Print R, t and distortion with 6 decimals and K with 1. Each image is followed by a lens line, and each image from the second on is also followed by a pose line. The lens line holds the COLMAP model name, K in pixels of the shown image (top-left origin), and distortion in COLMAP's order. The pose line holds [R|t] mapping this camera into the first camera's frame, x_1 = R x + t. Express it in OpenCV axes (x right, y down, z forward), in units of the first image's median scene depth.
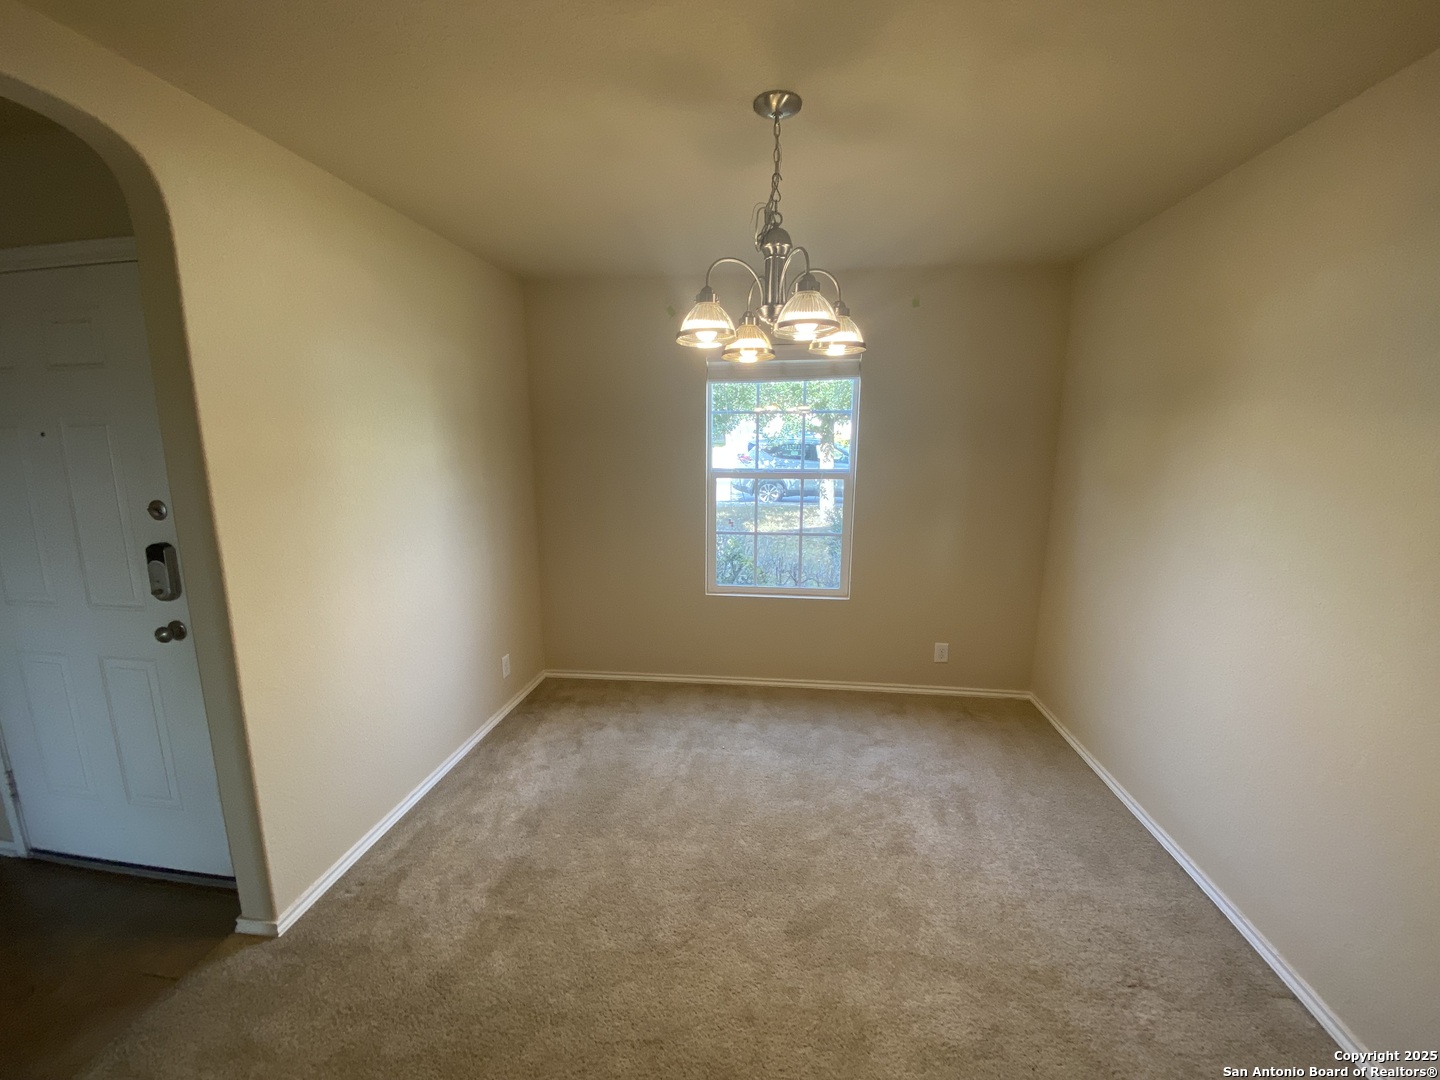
lens RADIAL K [[594.5, 0, 725.4], [0, 594.5, 535.9], [0, 0, 1]] dist [0.027591, -0.024862]
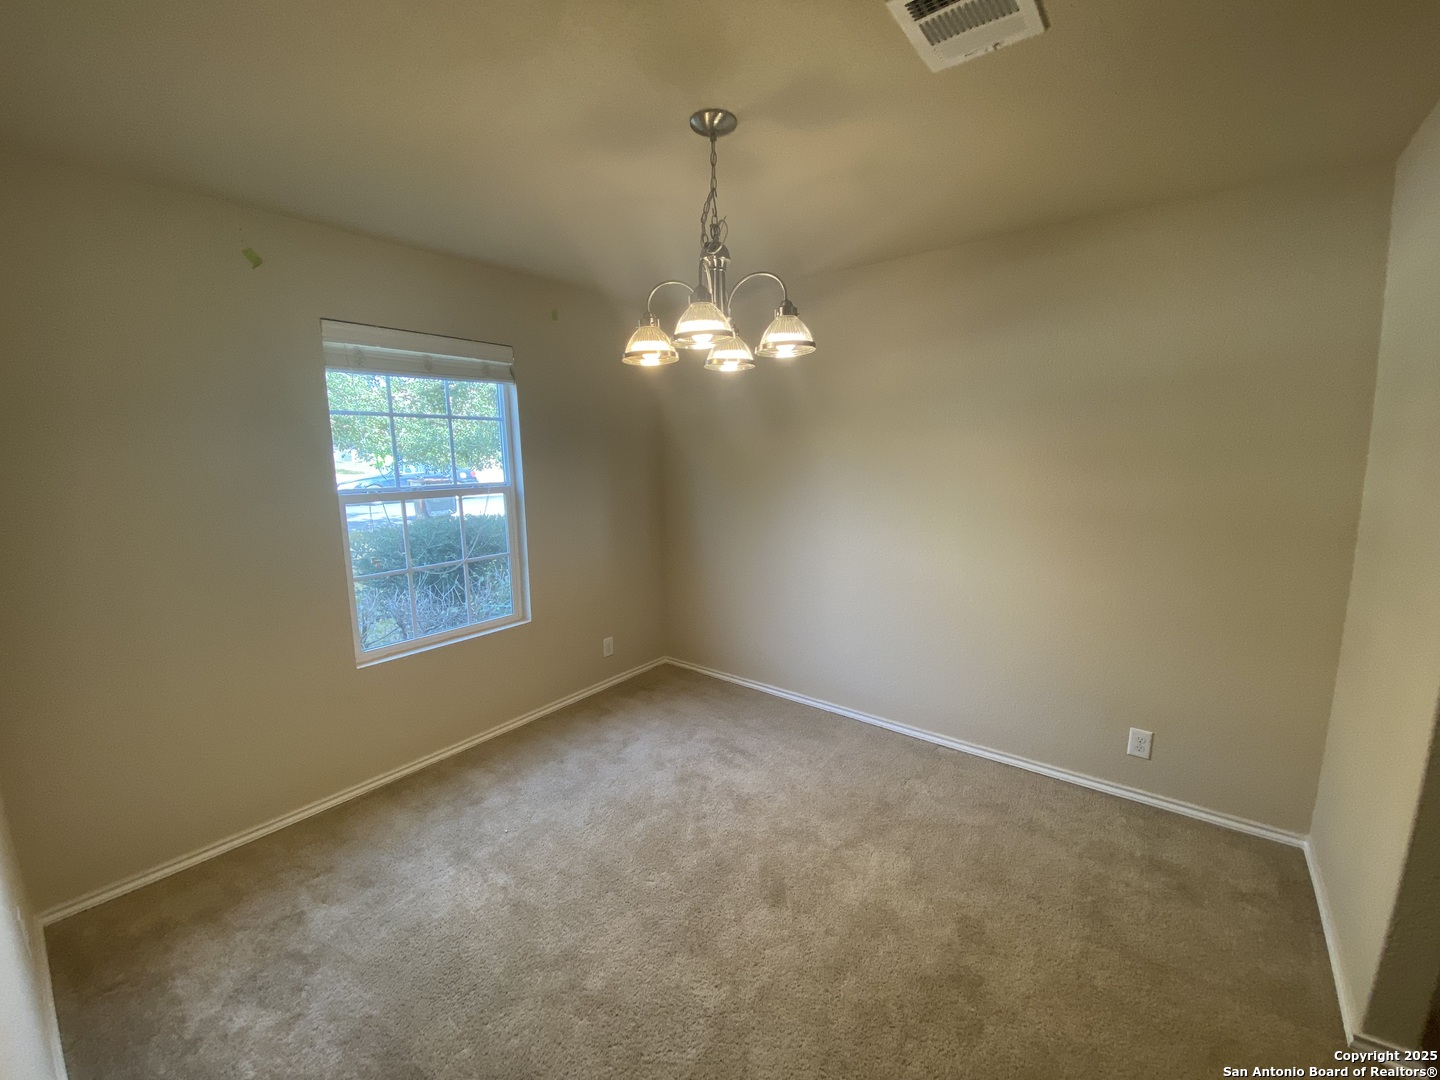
lens RADIAL K [[594.5, 0, 725.4], [0, 594.5, 535.9], [0, 0, 1]] dist [0.027591, -0.024862]
pose [[0.520739, -0.141164, 0.841964, -0.489116], [0.156240, 0.985336, 0.068570, -0.050367], [-0.839297, 0.095841, 0.535158, 0.282911]]
